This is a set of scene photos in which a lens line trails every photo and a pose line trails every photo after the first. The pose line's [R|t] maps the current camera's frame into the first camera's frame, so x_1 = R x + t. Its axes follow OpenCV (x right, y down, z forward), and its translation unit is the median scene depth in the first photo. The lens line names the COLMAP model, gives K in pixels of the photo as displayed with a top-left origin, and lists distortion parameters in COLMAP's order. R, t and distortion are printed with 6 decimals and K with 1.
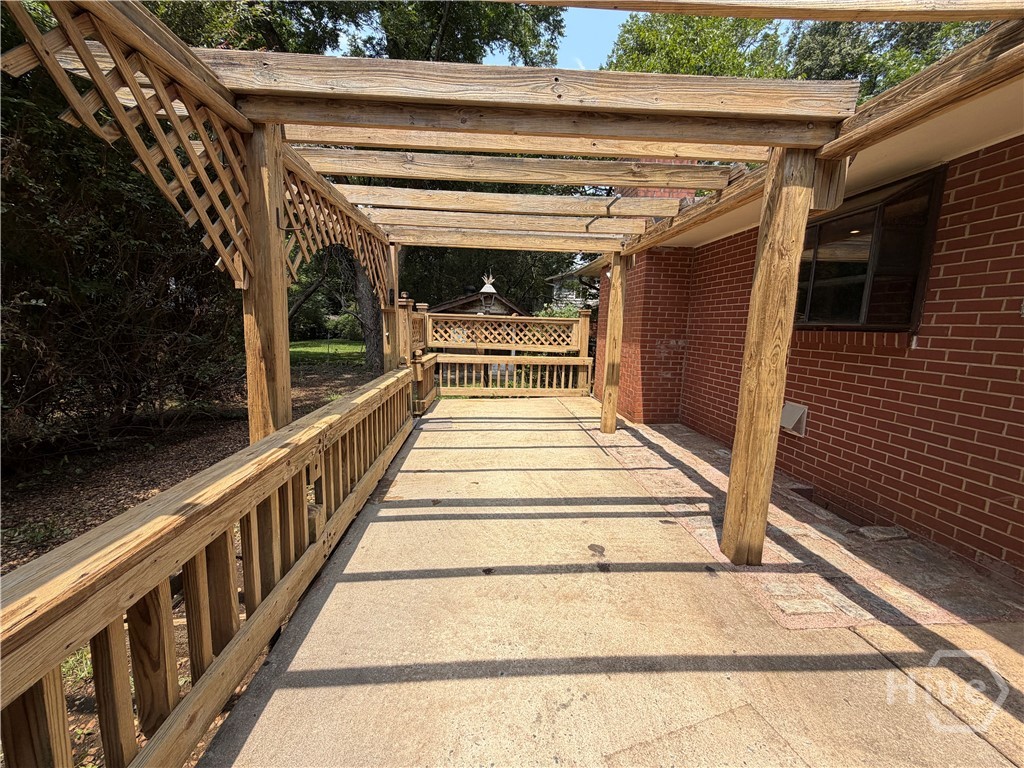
lens RADIAL K [[408.7, 0, 508.0], [0, 408.7, 381.3], [0, 0, 1]] dist [0.000618, -0.000083]
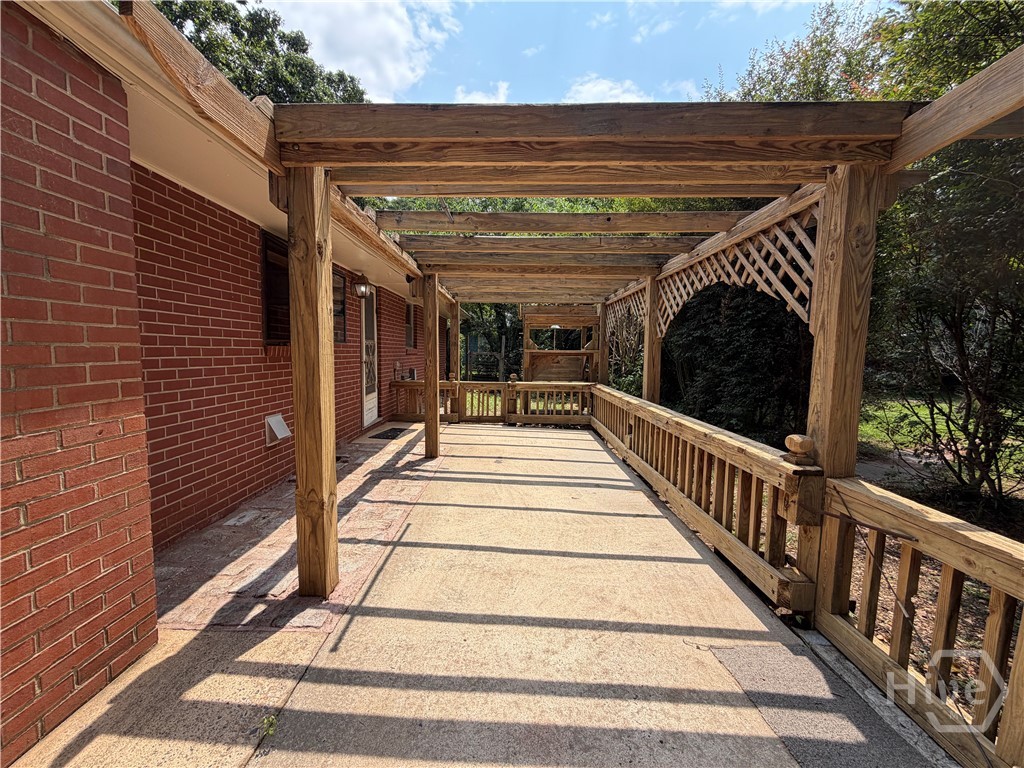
lens RADIAL K [[408.7, 0, 511.2], [0, 408.7, 383.2], [0, 0, 1]] dist [0.000618, -0.000083]
pose [[-0.996934, -0.046885, 0.062637, 0.033834], [-0.032254, 0.975653, 0.216934, -0.270913], [-0.071283, 0.214249, -0.974175, 1.948326]]
